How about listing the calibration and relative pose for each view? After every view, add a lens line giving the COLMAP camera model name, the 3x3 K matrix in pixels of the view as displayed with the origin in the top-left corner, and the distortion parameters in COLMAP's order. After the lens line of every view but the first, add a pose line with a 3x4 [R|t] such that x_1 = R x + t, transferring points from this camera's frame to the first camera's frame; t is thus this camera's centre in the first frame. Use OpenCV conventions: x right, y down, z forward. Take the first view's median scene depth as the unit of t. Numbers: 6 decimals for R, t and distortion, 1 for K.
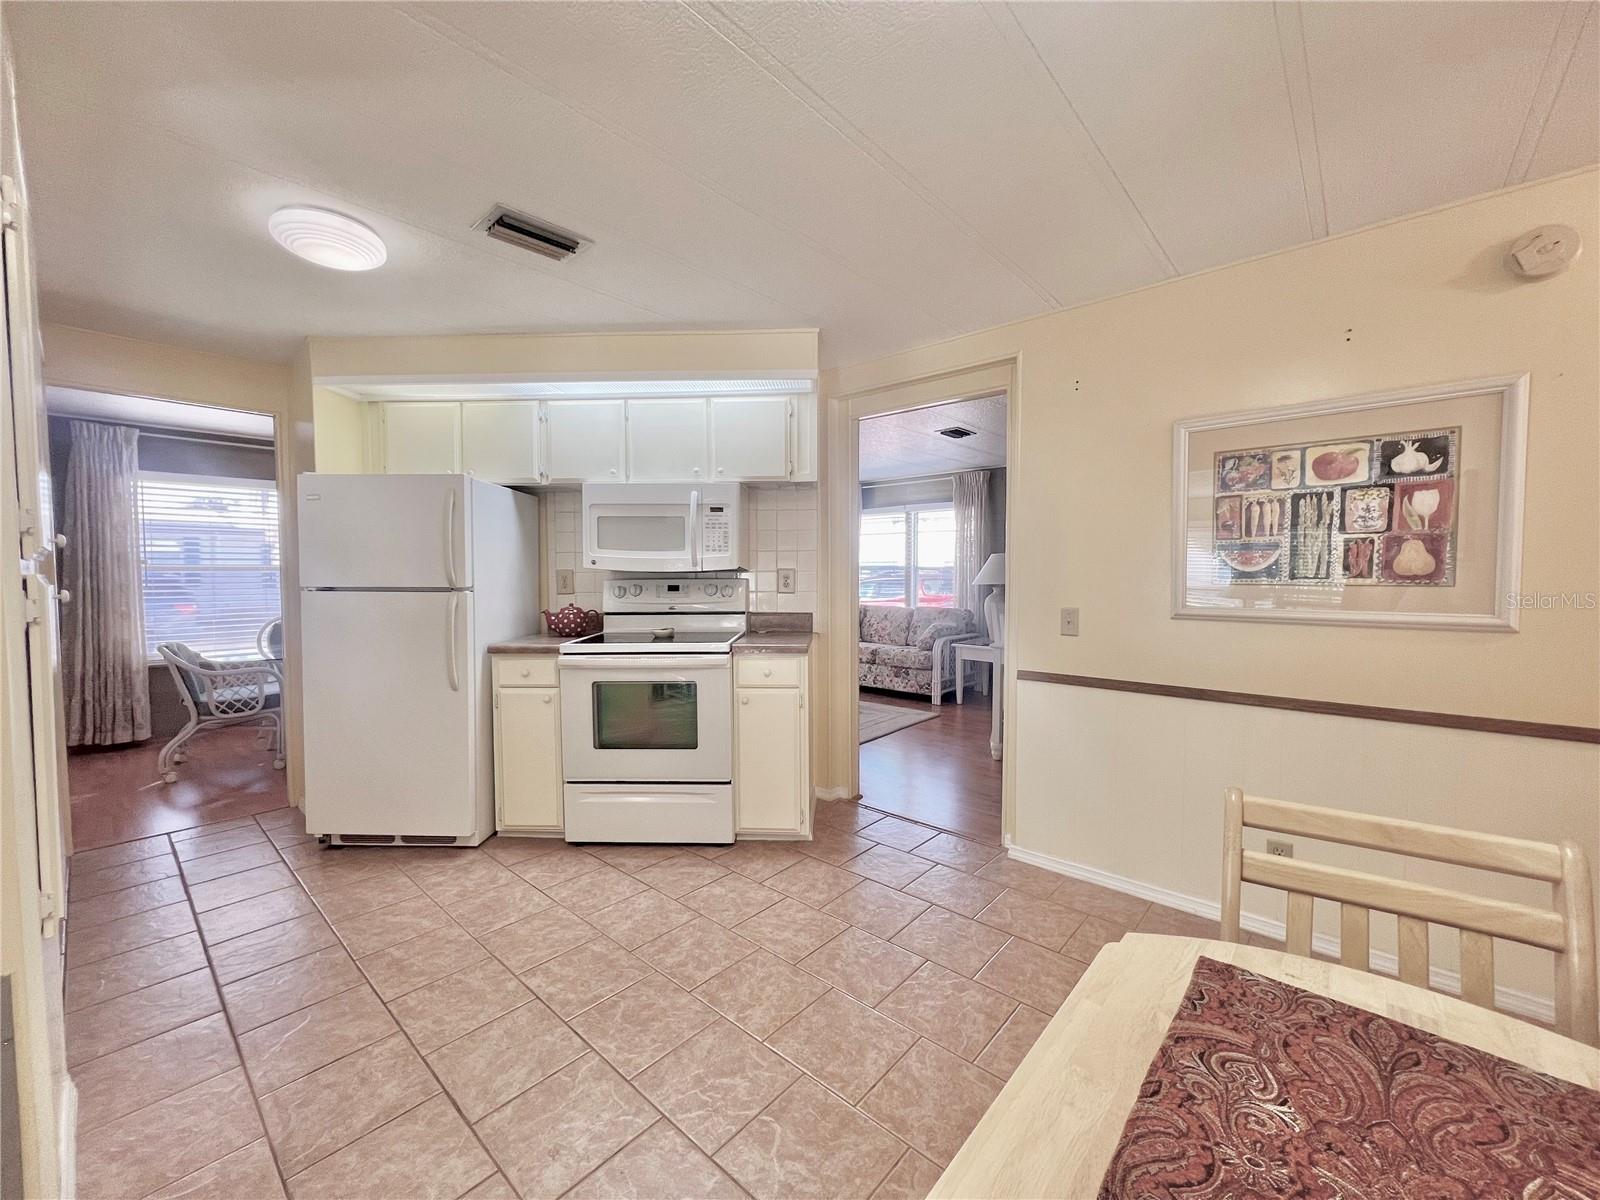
lens RADIAL K [[639.1, 0, 802.9], [0, 639.1, 600.1], [0, 0, 1]] dist [-0.001694, 0.000371]
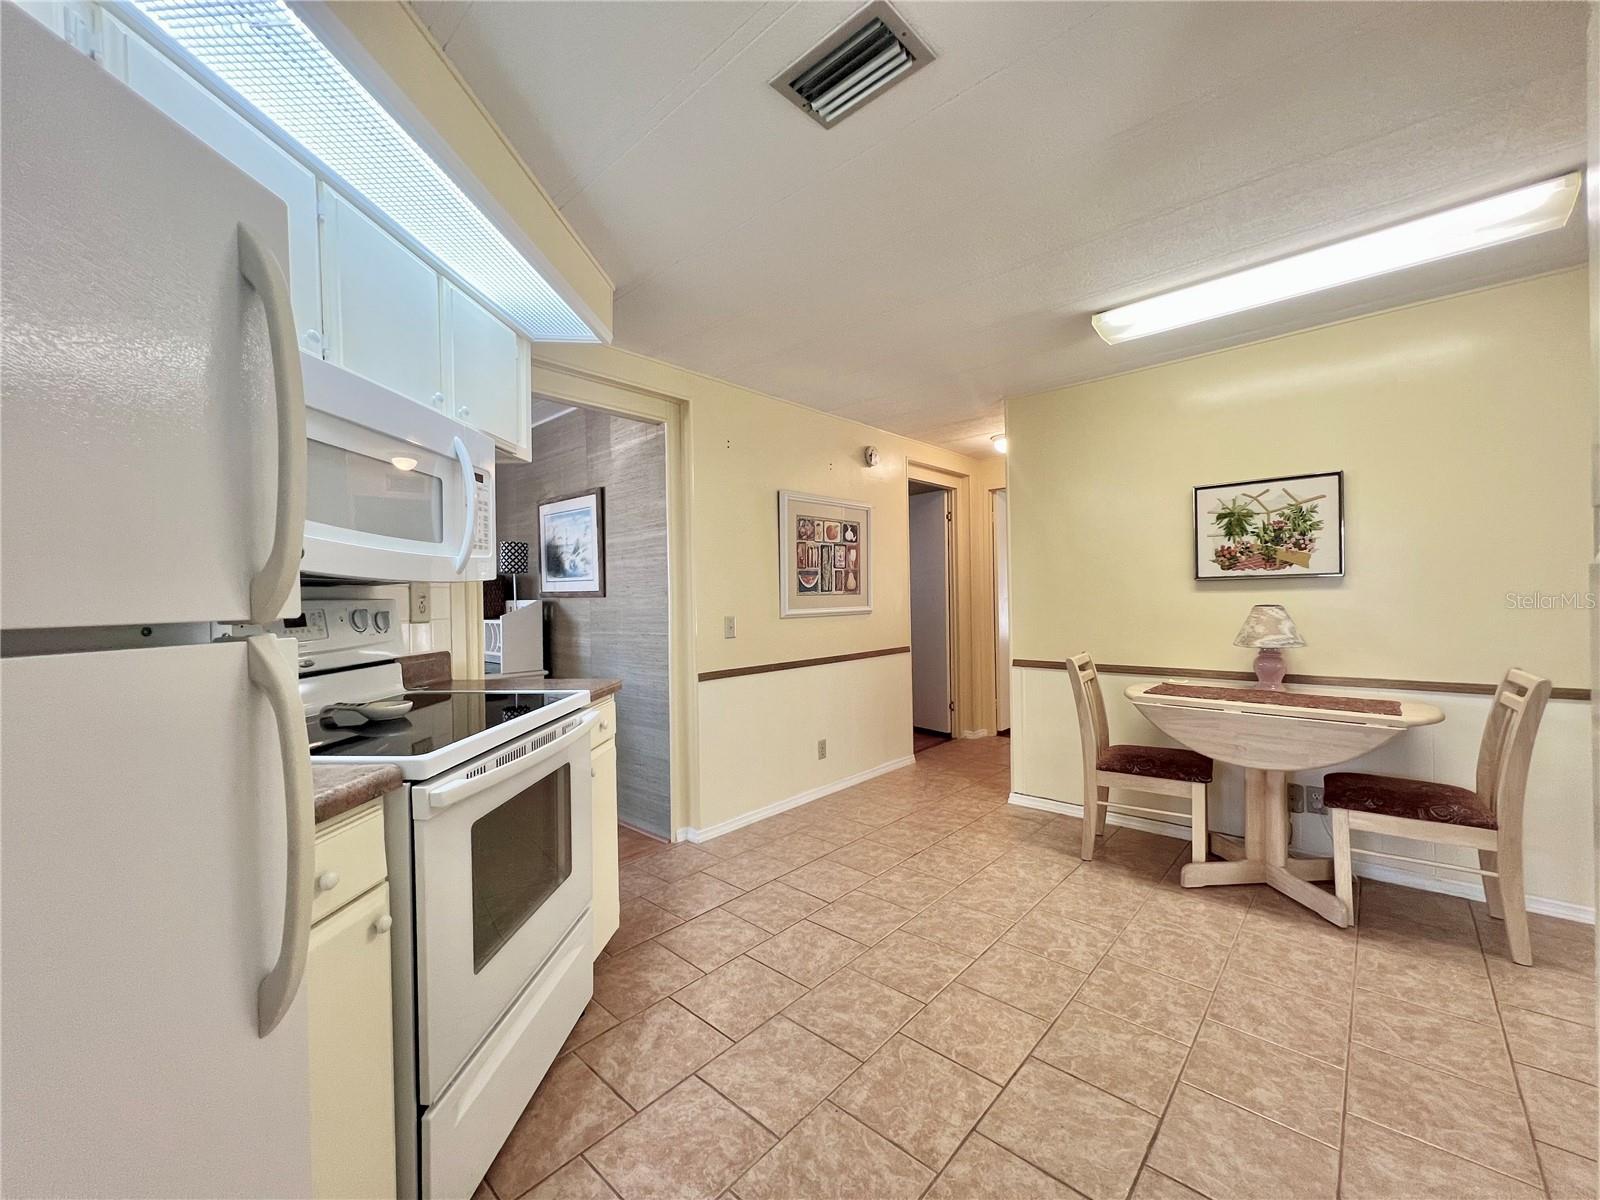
lens RADIAL K [[639.1, 0, 802.9], [0, 639.1, 600.1], [0, 0, 1]] dist [-0.001694, 0.000371]
pose [[0.012915, -0.007093, 0.999891, -1.115940], [0.060232, 0.998164, 0.006303, -0.025426], [-0.998101, 0.060145, 0.013318, 1.095596]]
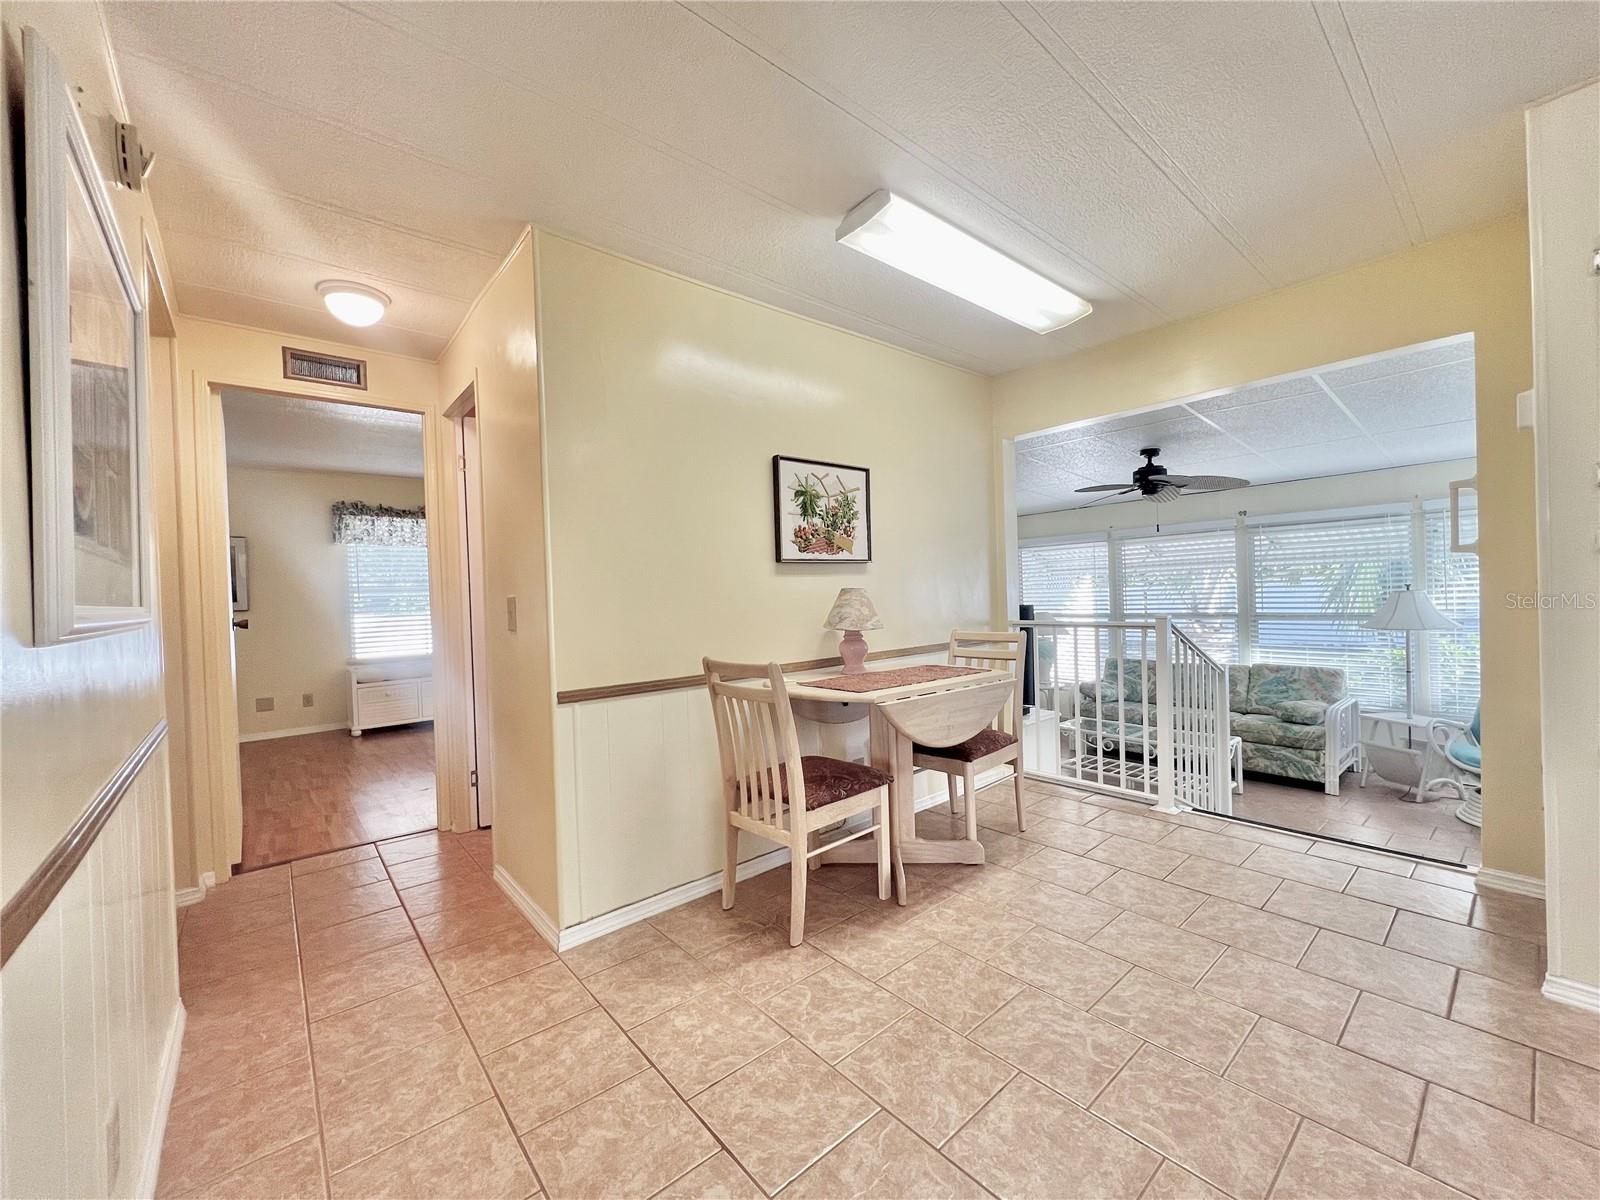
lens RADIAL K [[639.1, 0, 802.9], [0, 639.1, 600.1], [0, 0, 1]] dist [-0.001694, 0.000371]
pose [[-0.989921, 0.031630, 0.138045, 0.191201], [0.038920, 0.997969, 0.050432, 0.006714], [-0.136169, 0.055296, -0.989141, 1.491178]]
